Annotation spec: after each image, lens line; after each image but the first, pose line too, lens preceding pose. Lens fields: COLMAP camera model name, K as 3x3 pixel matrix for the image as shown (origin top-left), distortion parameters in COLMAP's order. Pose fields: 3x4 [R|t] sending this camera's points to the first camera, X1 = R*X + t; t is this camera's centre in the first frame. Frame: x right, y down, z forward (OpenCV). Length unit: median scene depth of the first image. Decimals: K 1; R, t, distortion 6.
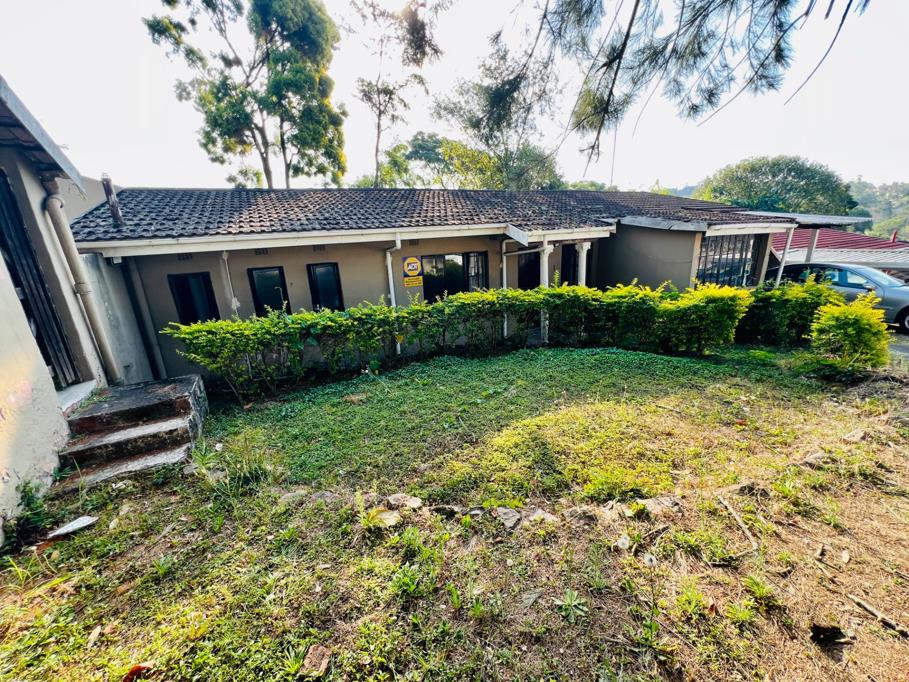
lens RADIAL K [[368.7, 0, 447.7], [0, 368.7, 342.8], [0, 0, 1]] dist [-0.000670, 0.000164]
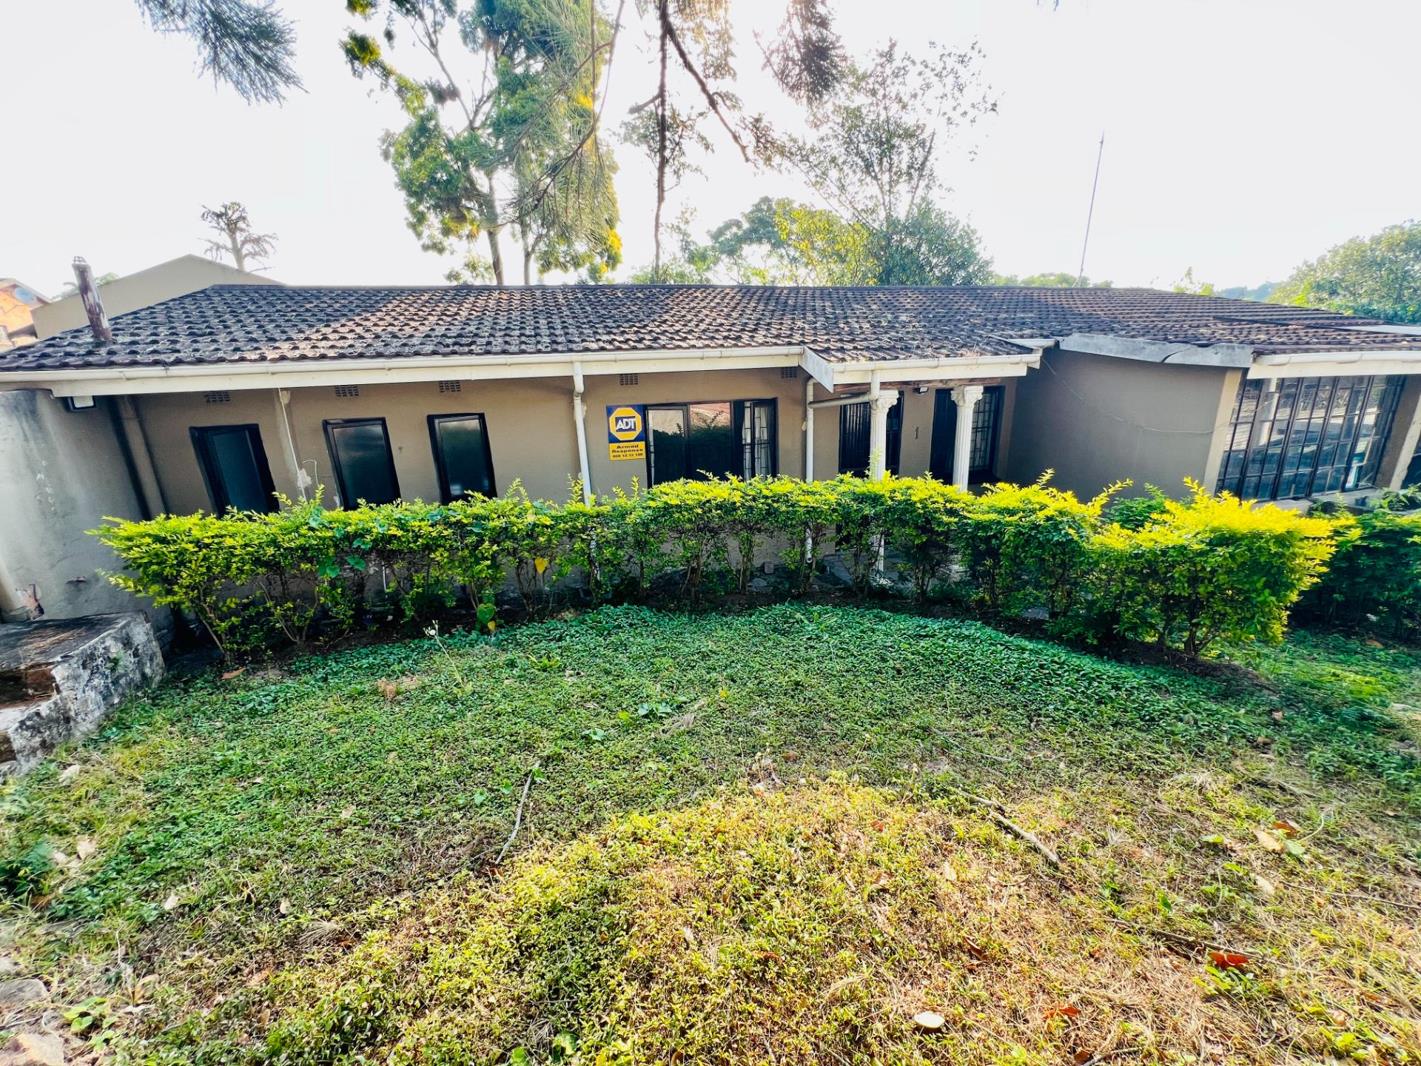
lens RADIAL K [[576.4, 0, 699.8], [0, 576.4, 535.8], [0, 0, 1]] dist [-0.000670, 0.000164]
pose [[0.980352, 0.069260, -0.184696, 0.195592], [-0.068572, 0.997595, 0.010118, -0.062568], [0.184953, 0.002746, 0.982744, 0.197173]]
